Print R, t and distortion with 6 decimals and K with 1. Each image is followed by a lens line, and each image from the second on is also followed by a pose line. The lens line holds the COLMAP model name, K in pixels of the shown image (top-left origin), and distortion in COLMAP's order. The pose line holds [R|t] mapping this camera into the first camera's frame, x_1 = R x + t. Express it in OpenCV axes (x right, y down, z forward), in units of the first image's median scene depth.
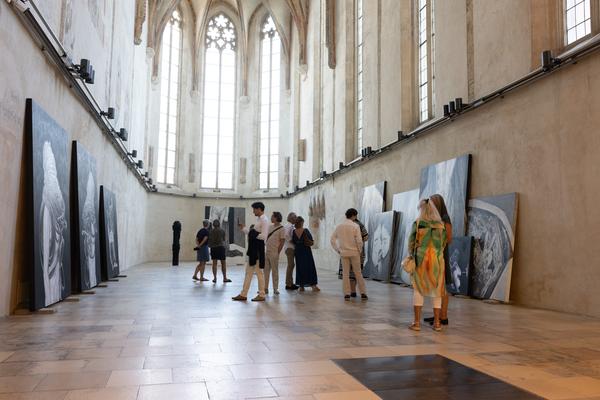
lens RADIAL K [[483.5, 0, 300.0], [0, 483.5, 200.0], [0, 0, 1]] dist [-0.001415, 0.011603]
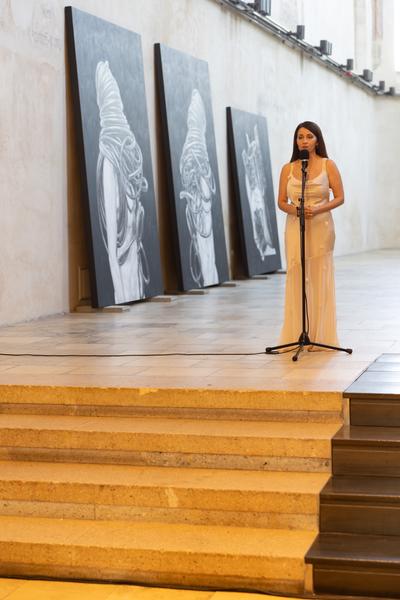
lens RADIAL K [[1267.5, 0, 185.5], [0, 1267.5, 299.2], [0, 0, 1]] dist [0.023210, -0.178993]
pose [[0.866531, 0.004465, -0.499103, 0.258216], [0.076256, 0.987036, 0.141225, -0.020619], [0.493264, -0.160435, 0.854957, -0.280199]]
